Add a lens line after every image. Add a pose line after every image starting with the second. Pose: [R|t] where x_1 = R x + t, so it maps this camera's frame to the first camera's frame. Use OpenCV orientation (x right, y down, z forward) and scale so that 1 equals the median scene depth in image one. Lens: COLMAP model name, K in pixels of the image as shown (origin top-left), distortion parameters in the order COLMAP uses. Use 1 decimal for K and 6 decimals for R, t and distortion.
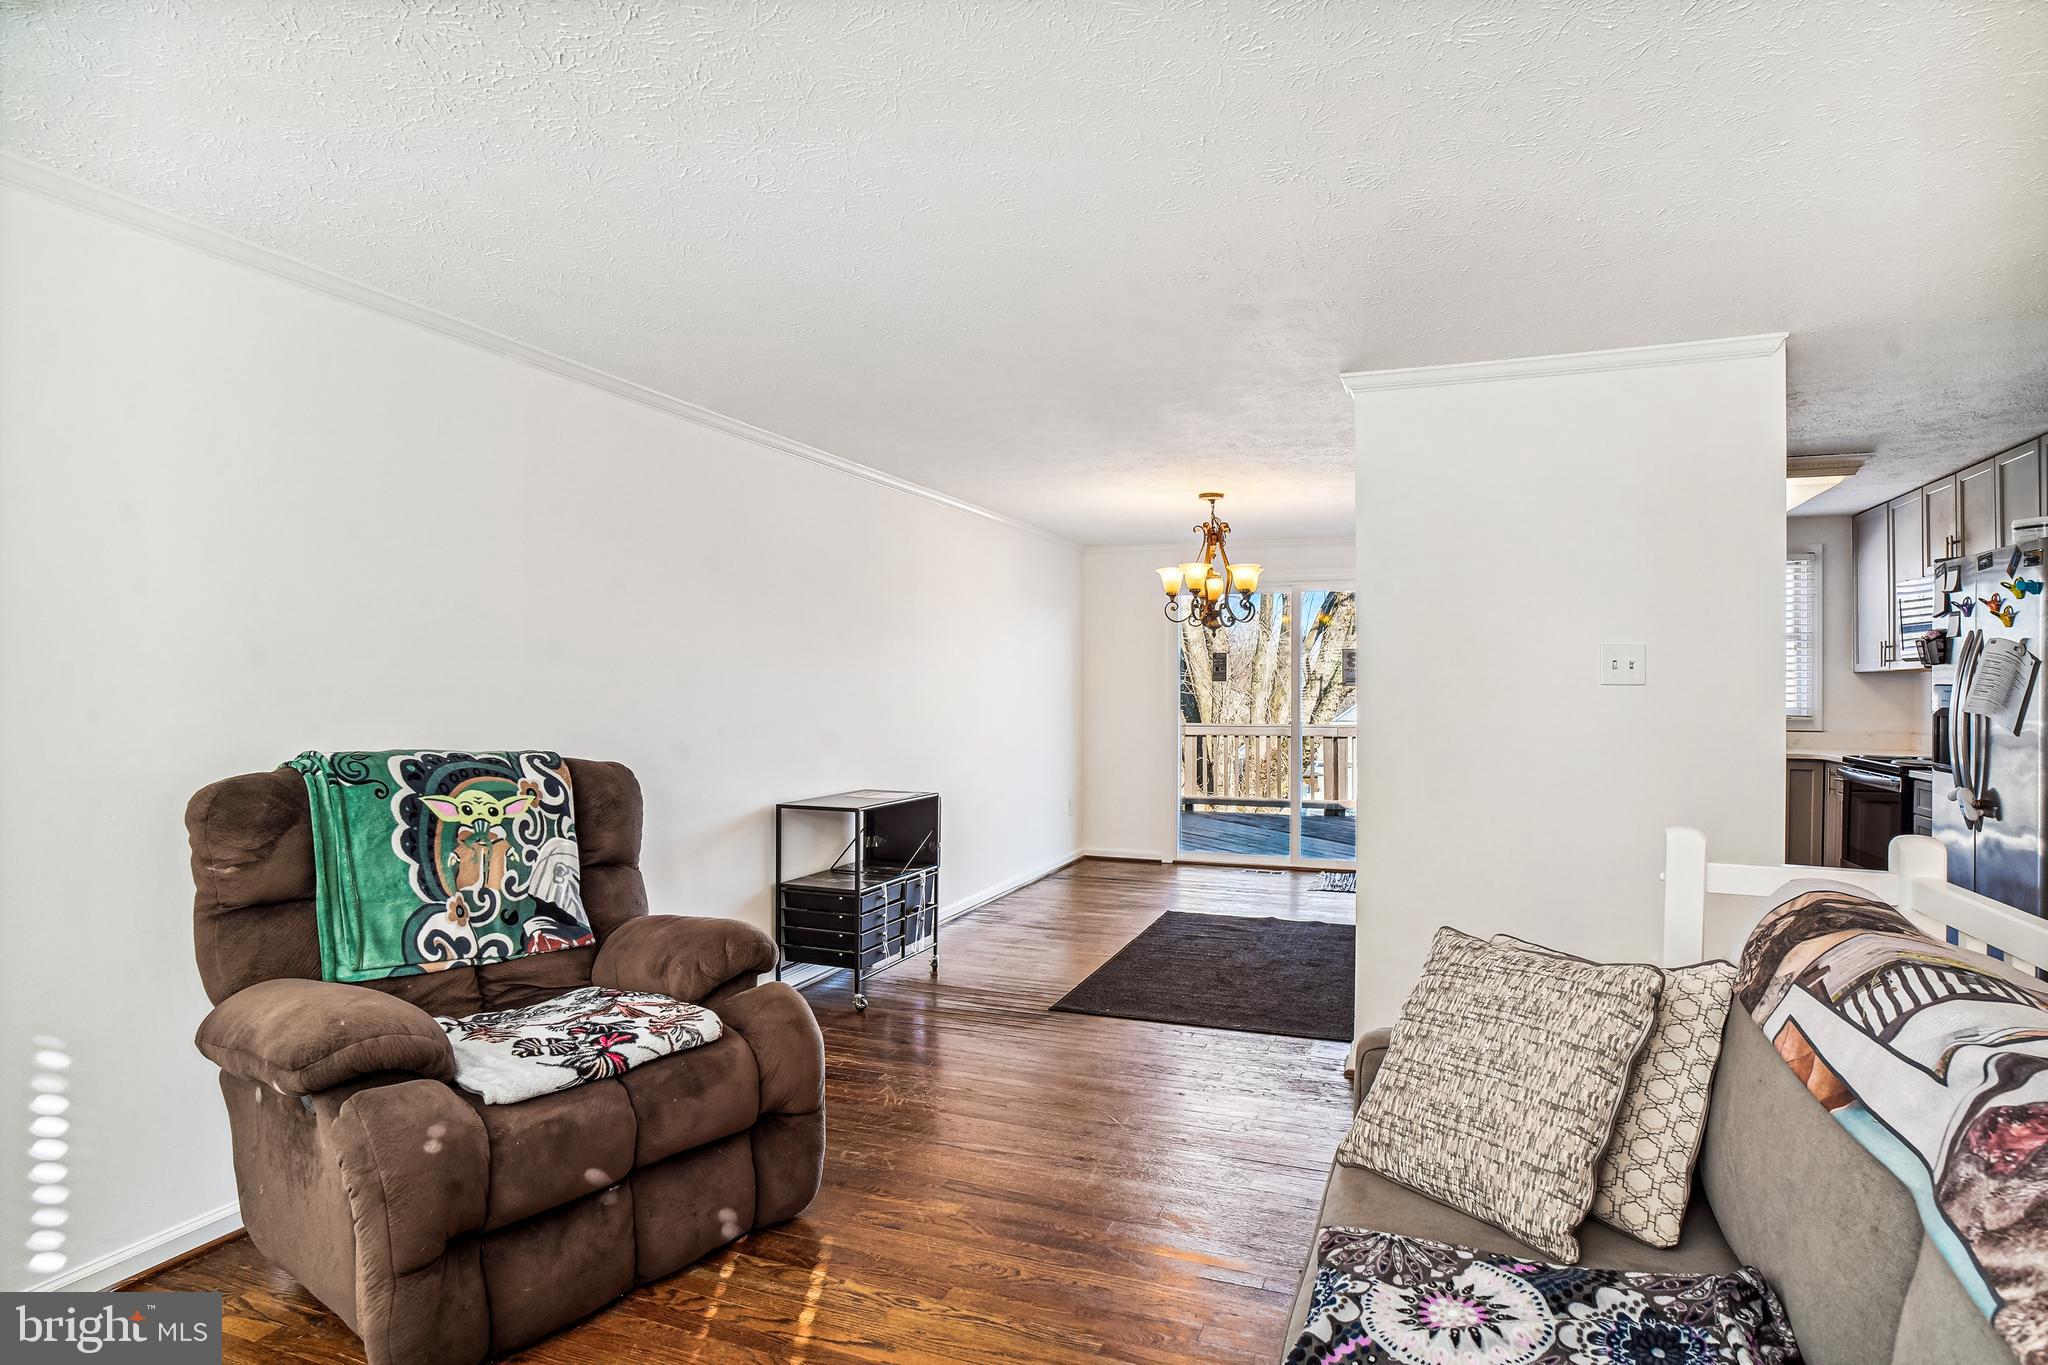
lens RADIAL K [[1093.6, 0, 1018.3], [0, 1093.6, 678.7], [0, 0, 1]] dist [-0.037989, 0.021176]
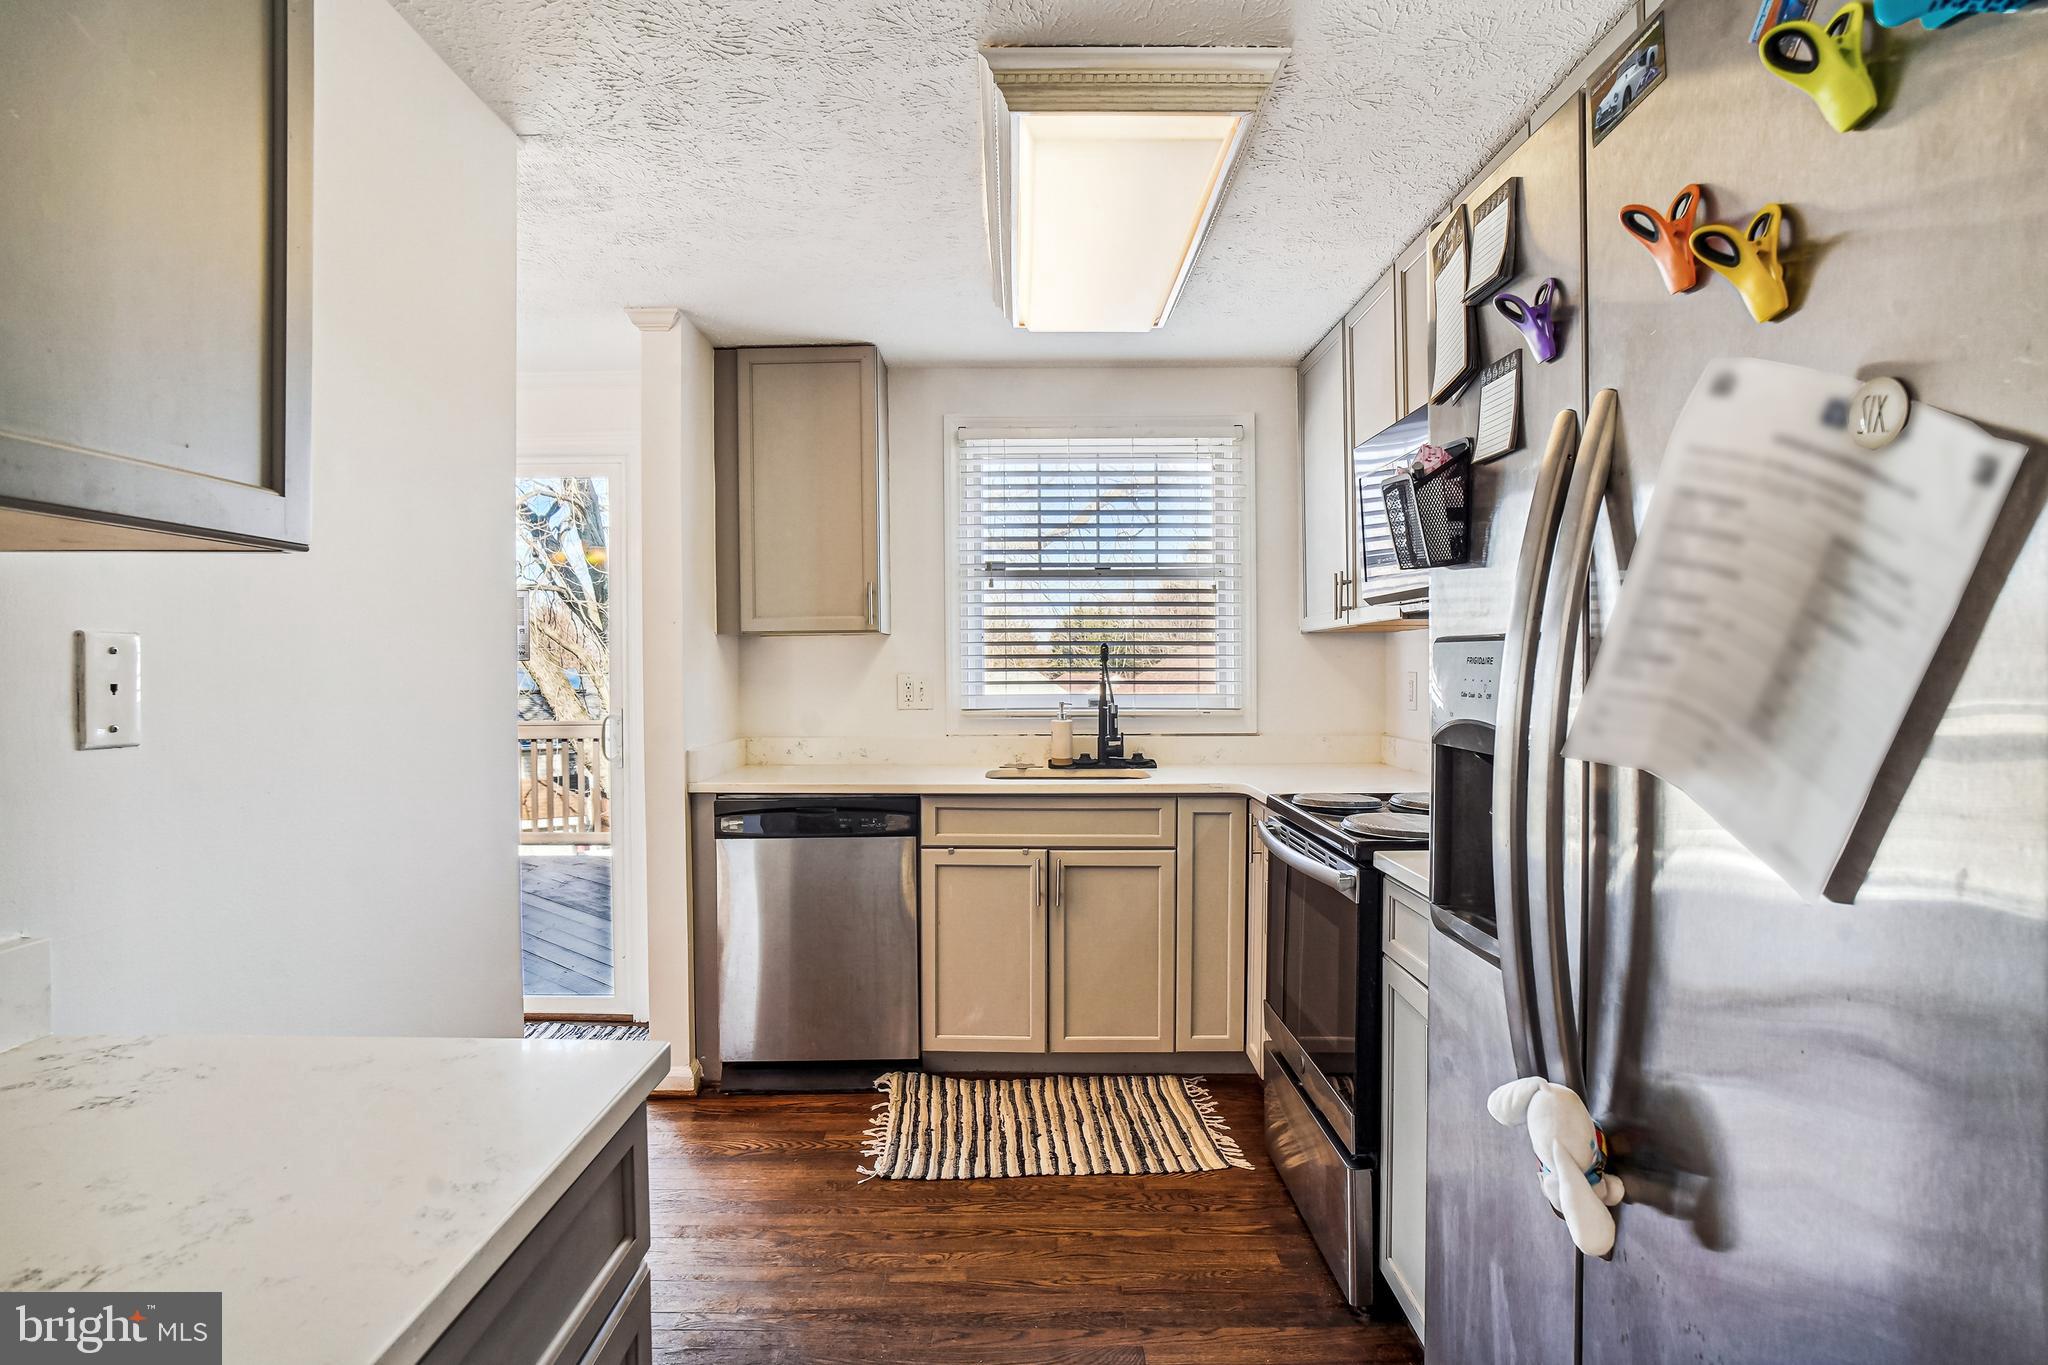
lens RADIAL K [[1093.6, 0, 1018.3], [0, 1093.6, 678.7], [0, 0, 1]] dist [-0.037989, 0.021176]
pose [[0.932132, -0.021213, 0.361496, 0.641889], [0.015529, 0.999706, 0.018623, 0.009070], [-0.361784, -0.011745, 0.932188, 0.769485]]
